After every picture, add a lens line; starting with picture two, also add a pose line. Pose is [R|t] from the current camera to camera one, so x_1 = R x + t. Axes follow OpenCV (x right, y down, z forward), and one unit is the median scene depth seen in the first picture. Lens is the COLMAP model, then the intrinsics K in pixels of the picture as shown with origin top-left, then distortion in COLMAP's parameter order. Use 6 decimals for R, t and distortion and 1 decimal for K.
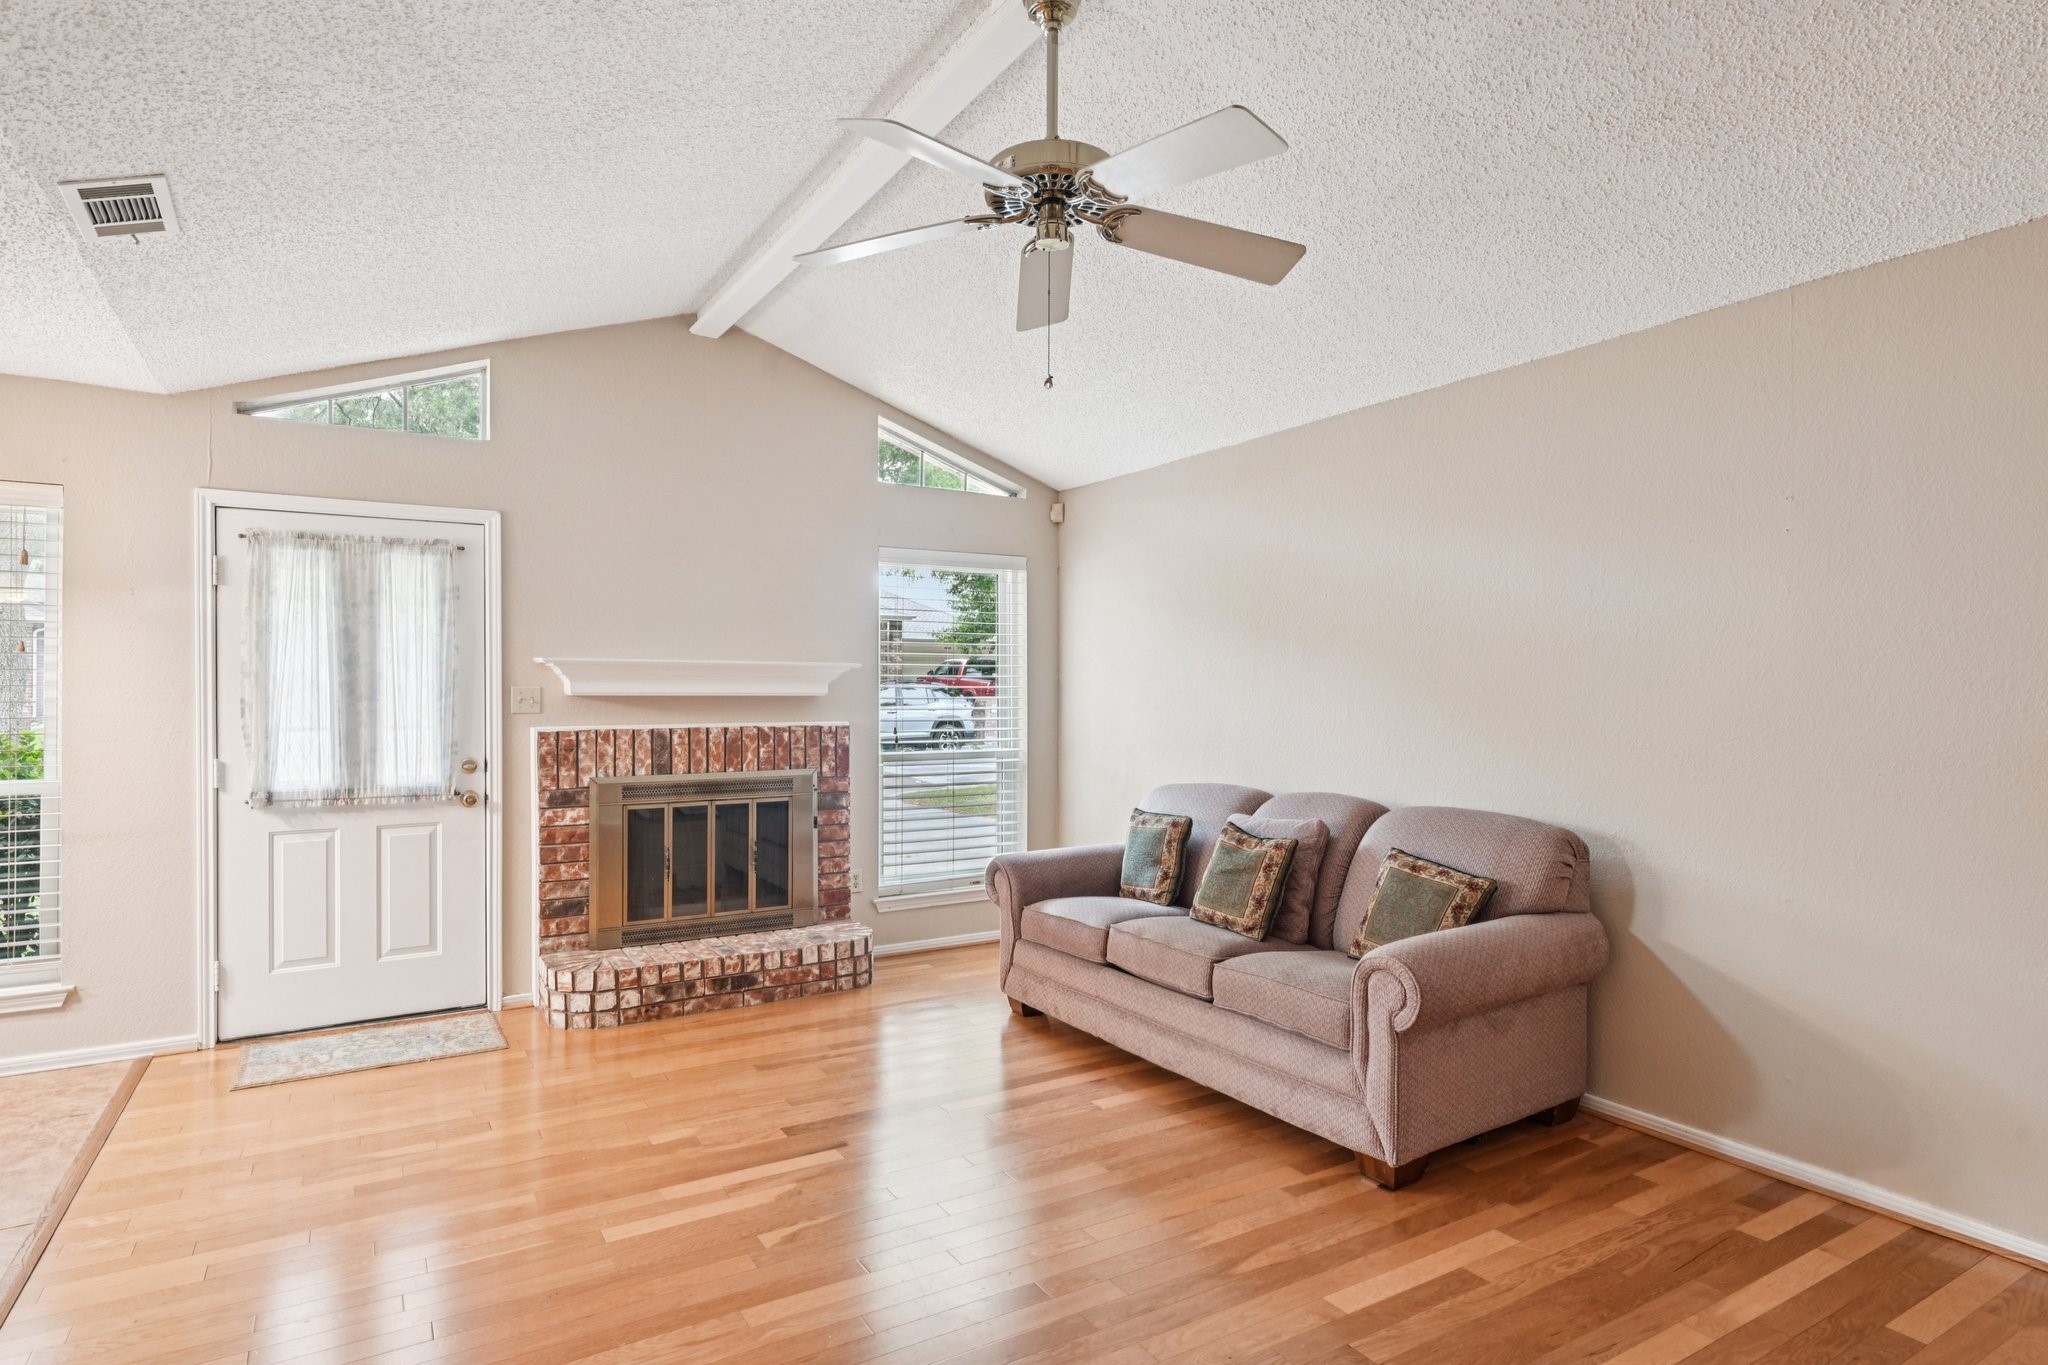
lens RADIAL K [[1081.1, 0, 1006.3], [0, 1081.1, 684.2], [0, 0, 1]] dist [-0.004772, -0.000517]
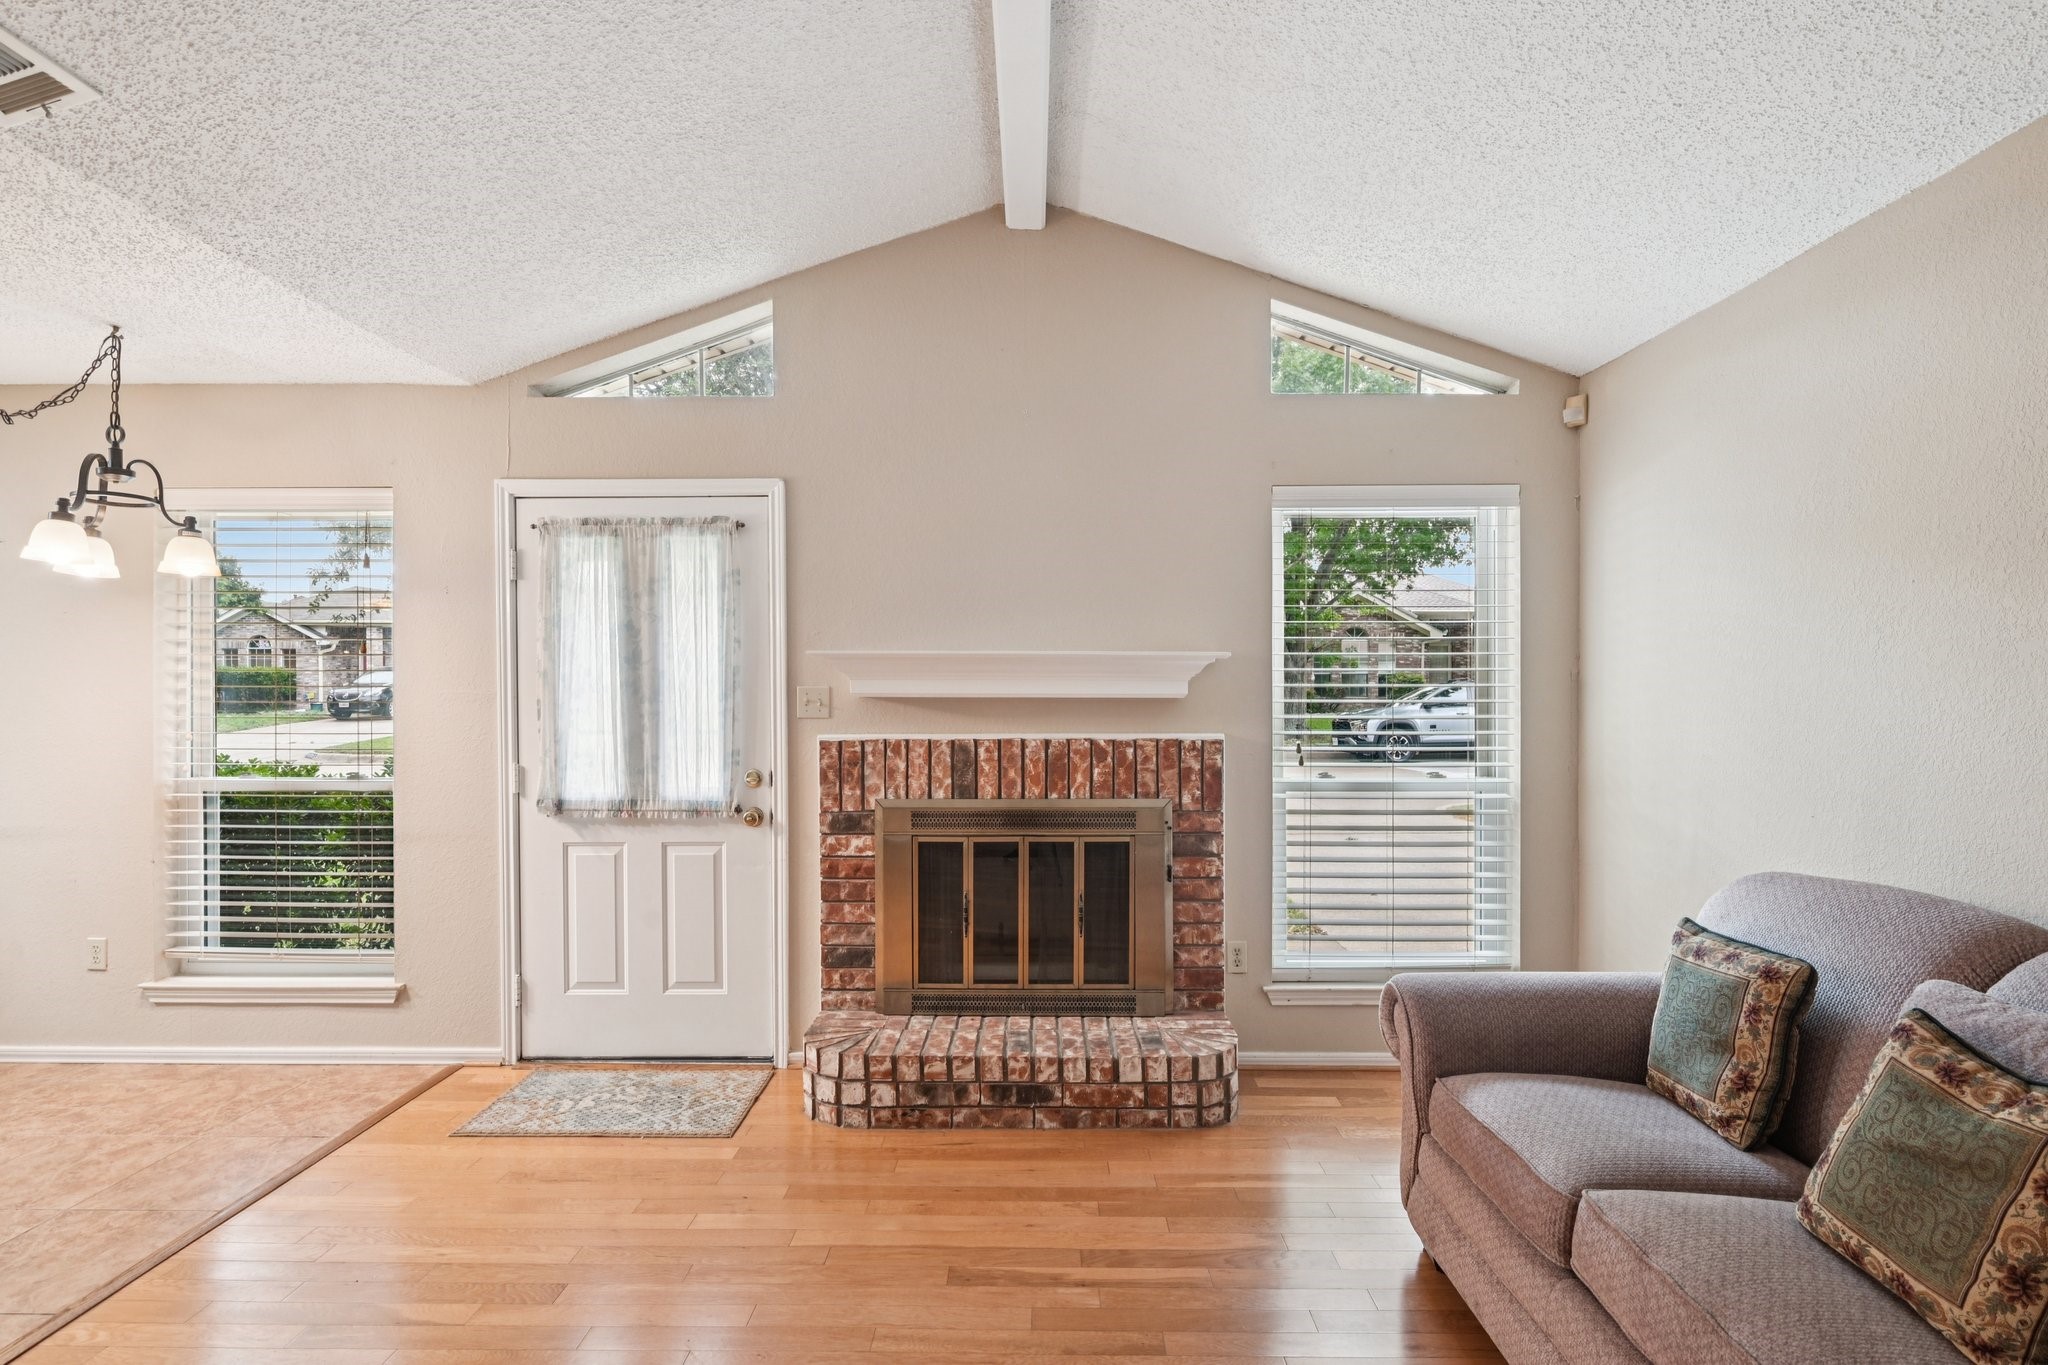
lens RADIAL K [[995.5, 0, 1023.5], [0, 995.5, 692.7], [0, 0, 1]] dist [-0.004648, 0.000982]
pose [[0.854526, 0.000691, -0.519408, 0.098762], [0.003670, 0.999966, 0.007367, 0.002419], [0.519396, -0.008201, 0.854495, 0.444715]]
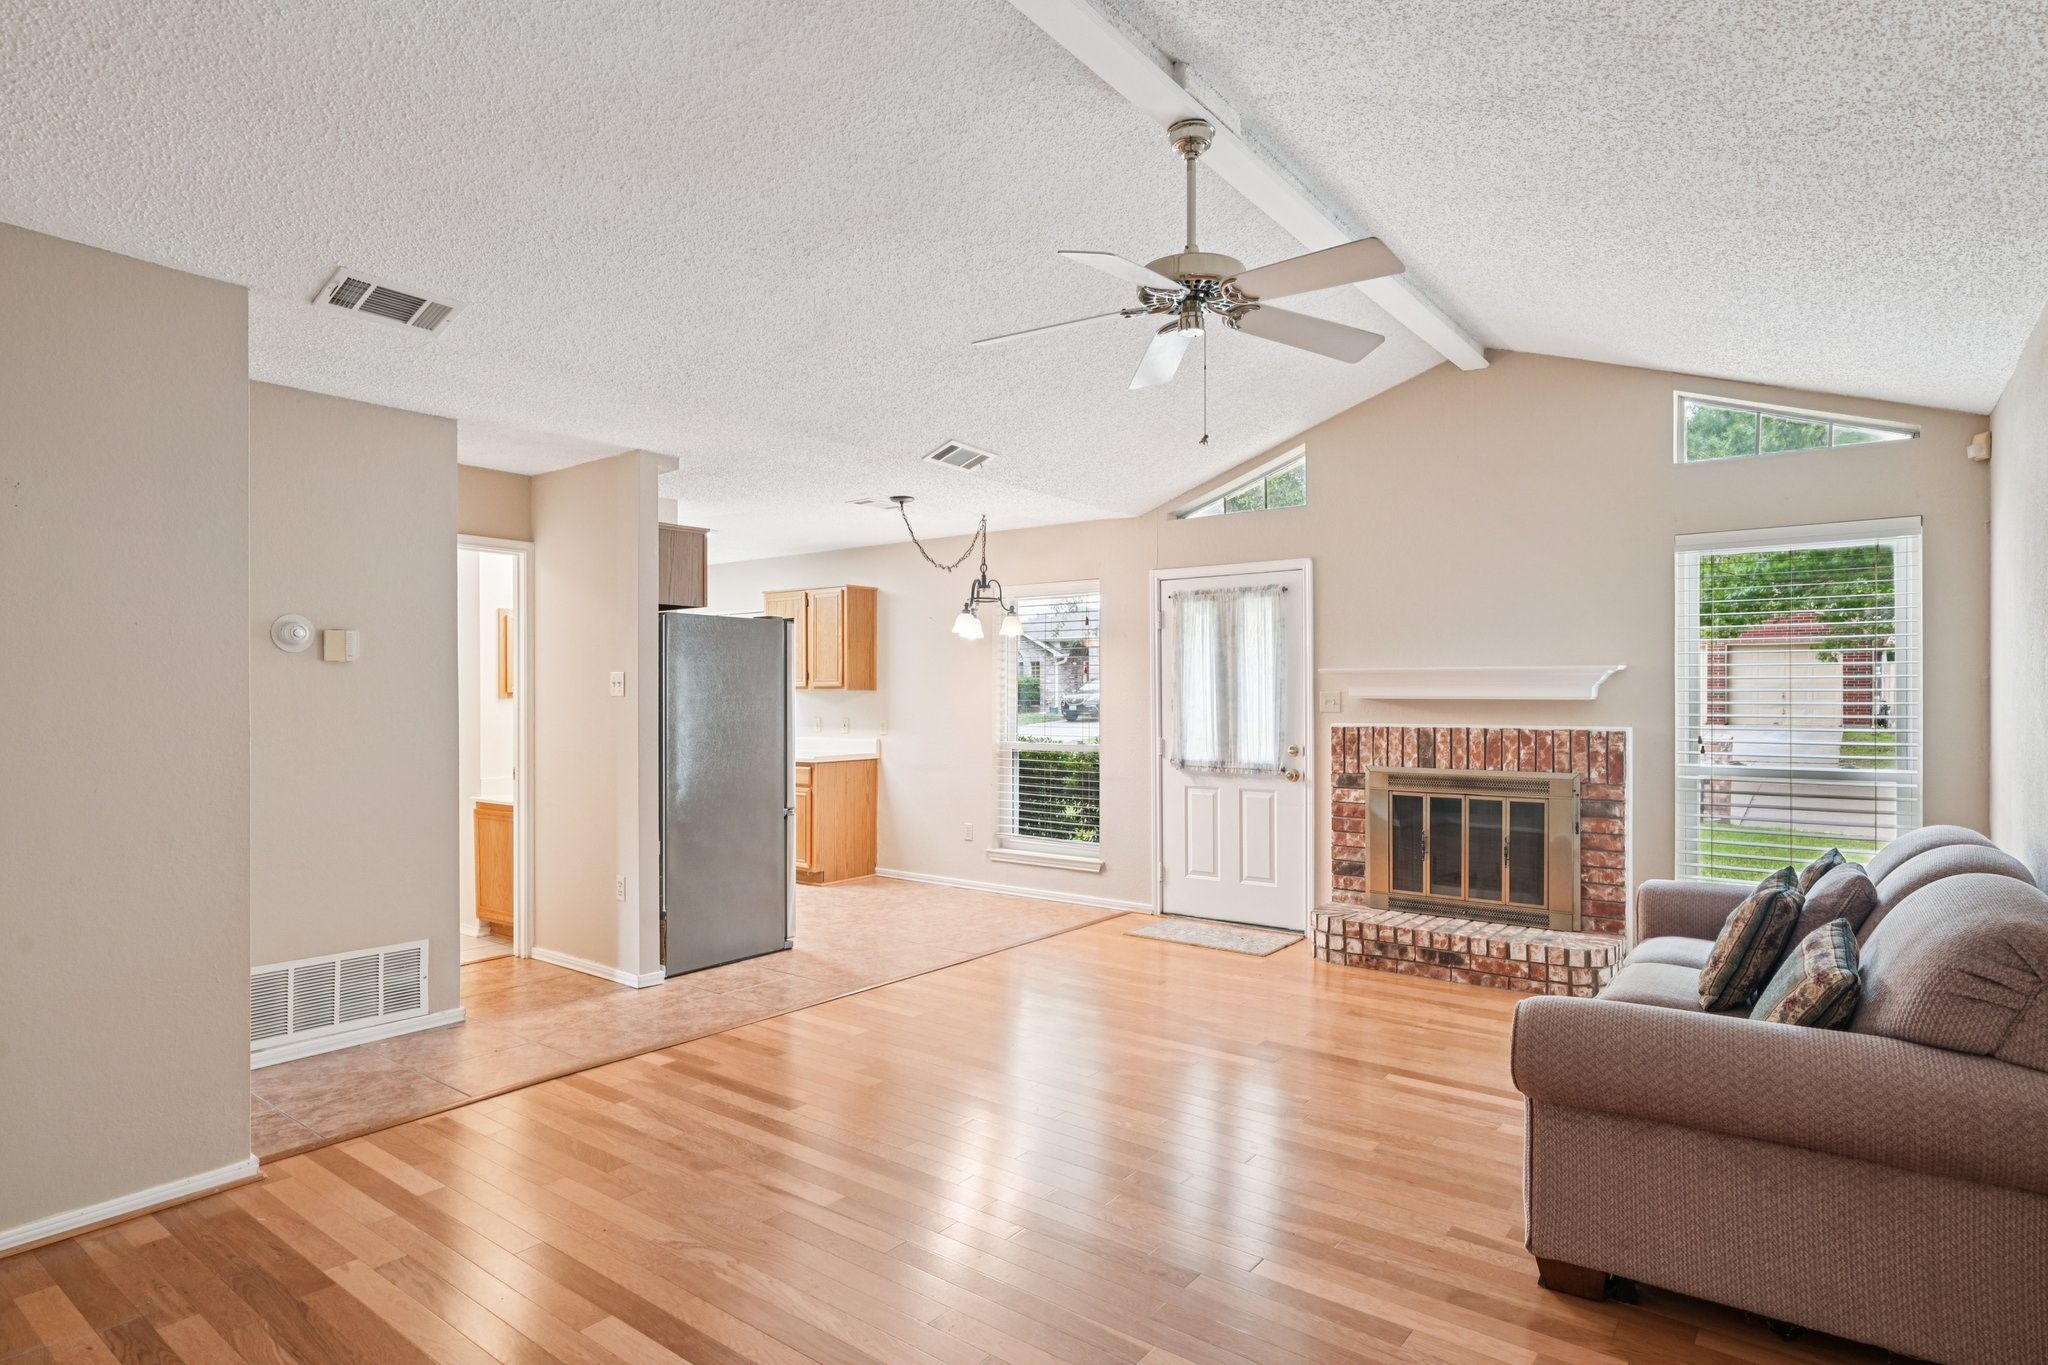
lens RADIAL K [[1066.7, 0, 1036.6], [0, 1066.7, 692.2], [0, 0, 1]] dist [-0.003324, 0.000959]
pose [[0.381508, -0.003494, -0.924359, 0.618287], [0.003568, 0.999991, -0.002308, 0.005221], [0.924358, -0.002417, 0.381517, 0.203803]]
